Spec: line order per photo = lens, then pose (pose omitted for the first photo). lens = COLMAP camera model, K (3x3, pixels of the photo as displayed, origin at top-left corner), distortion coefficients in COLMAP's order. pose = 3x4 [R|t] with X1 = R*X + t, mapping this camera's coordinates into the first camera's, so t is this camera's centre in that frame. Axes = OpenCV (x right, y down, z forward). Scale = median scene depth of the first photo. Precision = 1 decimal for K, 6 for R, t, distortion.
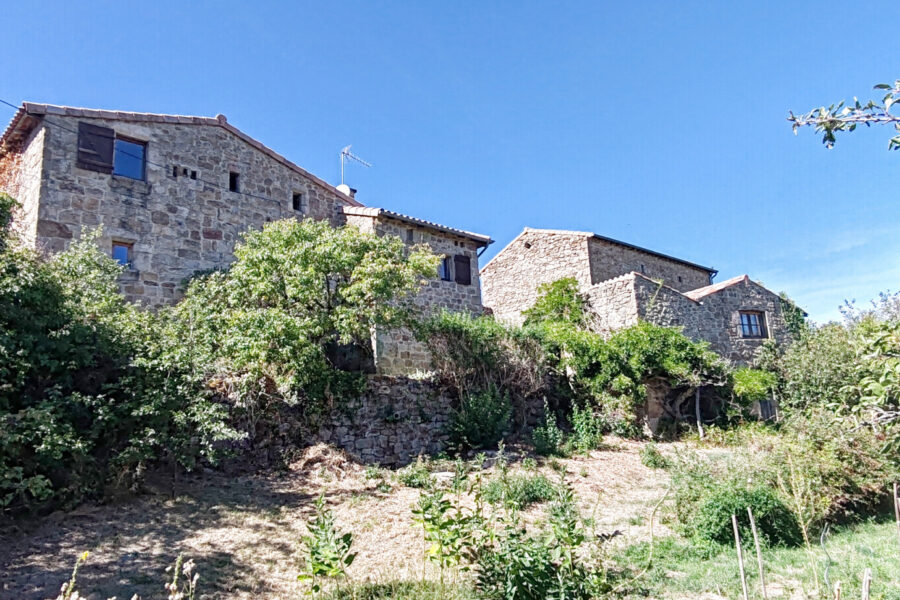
lens RADIAL K [[603.3, 0, 450.0], [0, 603.3, 300.0], [0, 0, 1]] dist [-0.000812, -0.002128]
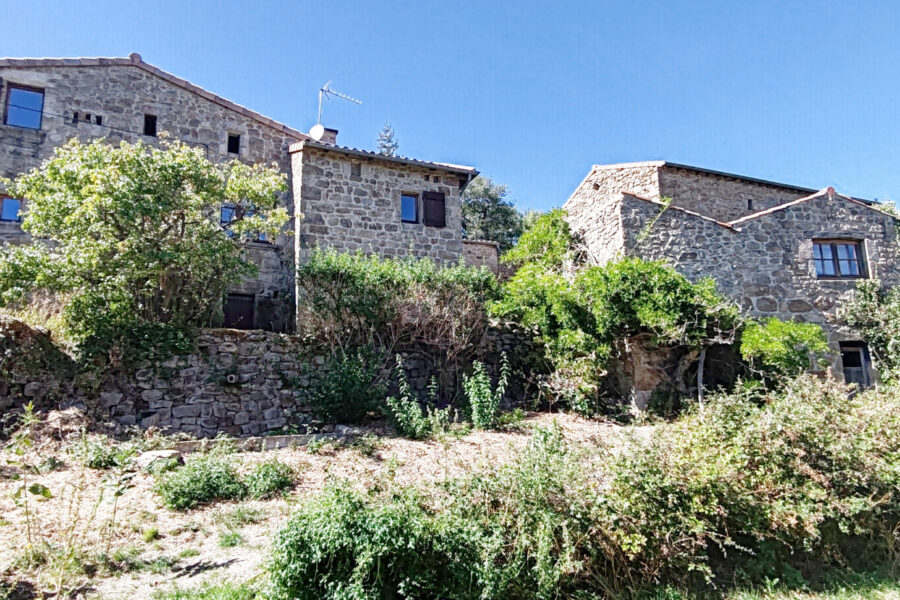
lens RADIAL K [[603.3, 0, 450.0], [0, 603.3, 300.0], [0, 0, 1]] dist [-0.000812, -0.002128]
pose [[0.950735, -0.027042, -0.308822, 0.343259], [0.038971, 0.998711, 0.032524, 0.056083], [0.307545, -0.042957, 0.950564, 0.254013]]
